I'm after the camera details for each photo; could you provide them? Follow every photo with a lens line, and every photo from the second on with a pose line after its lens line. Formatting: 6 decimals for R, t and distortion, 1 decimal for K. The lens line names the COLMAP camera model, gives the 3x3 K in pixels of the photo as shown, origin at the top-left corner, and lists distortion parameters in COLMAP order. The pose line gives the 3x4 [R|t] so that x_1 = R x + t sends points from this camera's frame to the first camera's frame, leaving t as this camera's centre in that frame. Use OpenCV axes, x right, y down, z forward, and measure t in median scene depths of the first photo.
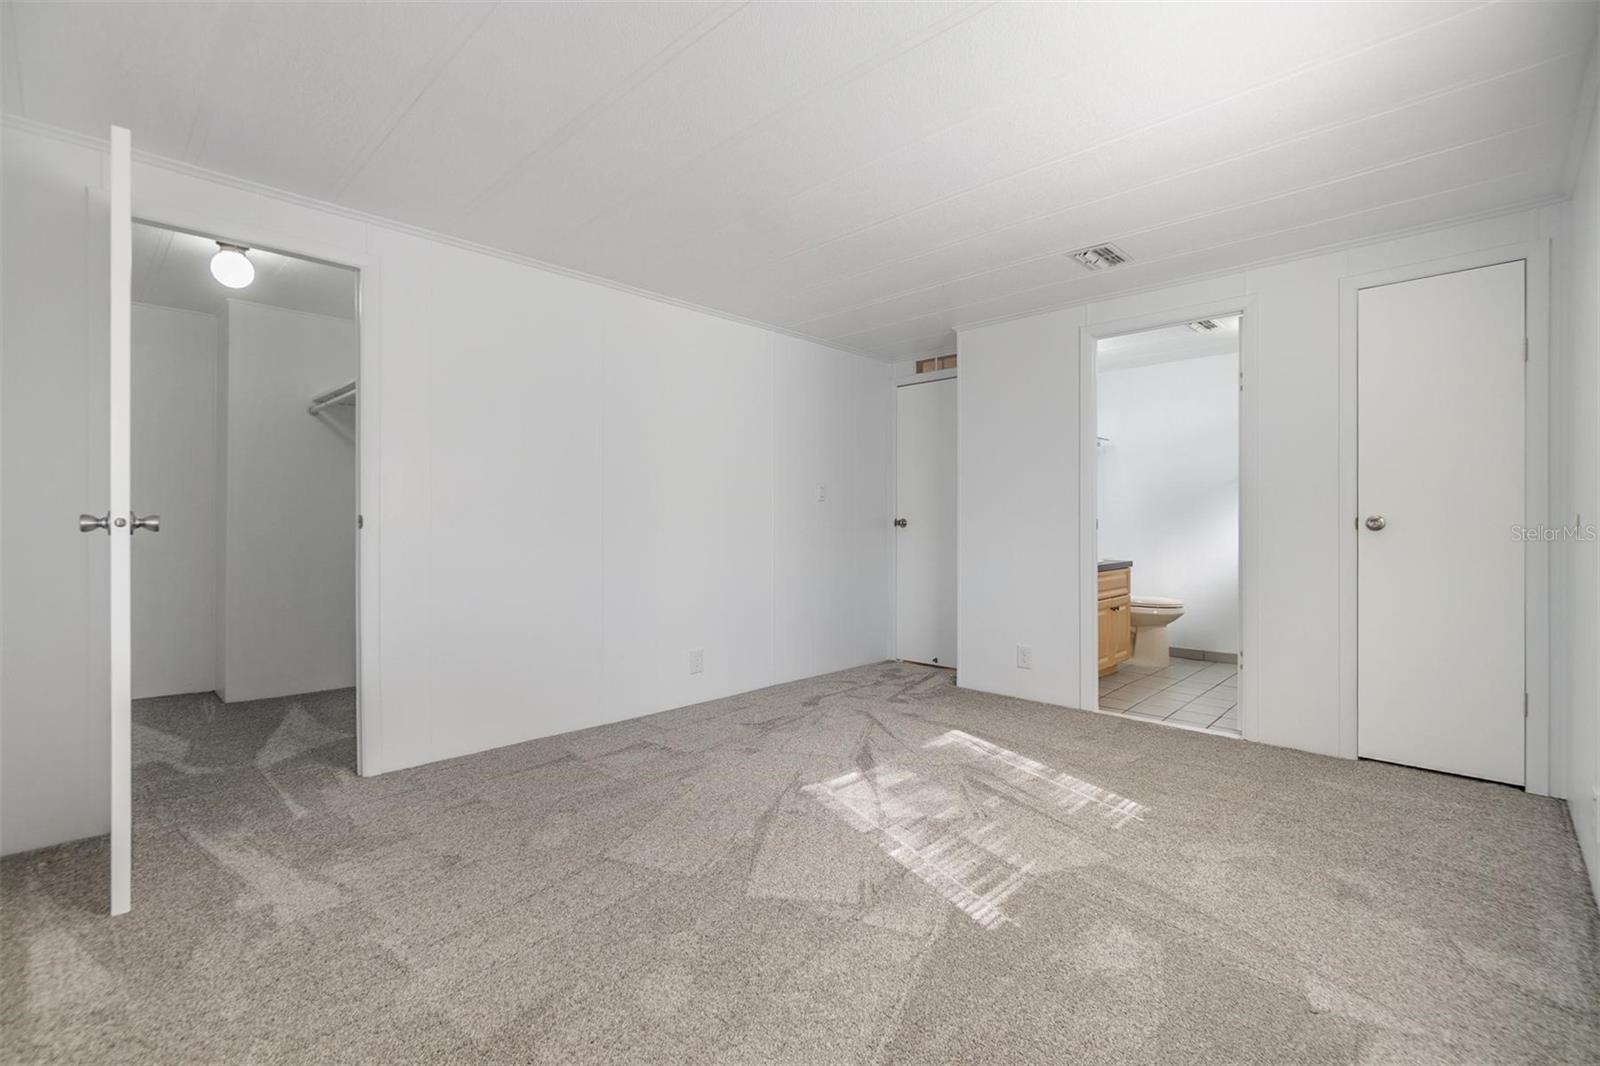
lens RADIAL K [[705.3, 0, 792.8], [0, 705.3, 526.1], [0, 0, 1]] dist [-0.004378, 0.000228]
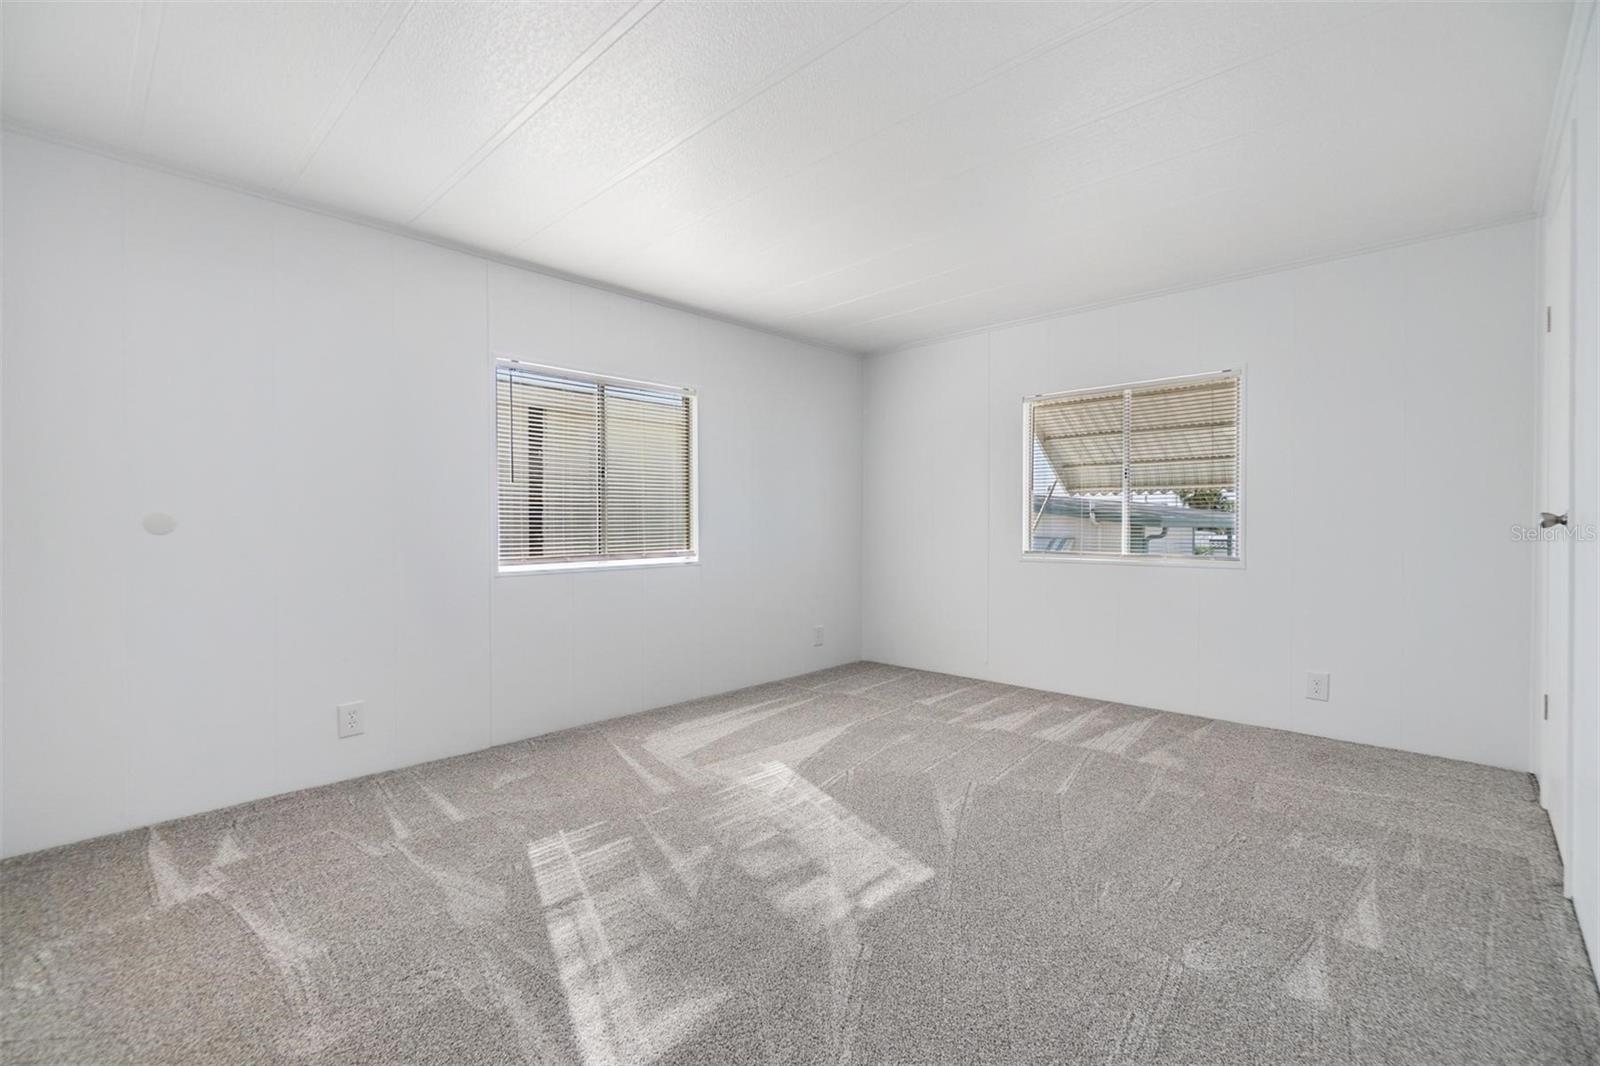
lens RADIAL K [[705.3, 0, 792.8], [0, 705.3, 526.1], [0, 0, 1]] dist [-0.004378, 0.000228]
pose [[-0.999805, -0.003624, -0.019425, 0.171505], [-0.003661, 0.999992, 0.001881, 0.006329], [0.019418, 0.001952, -0.999810, 1.631185]]
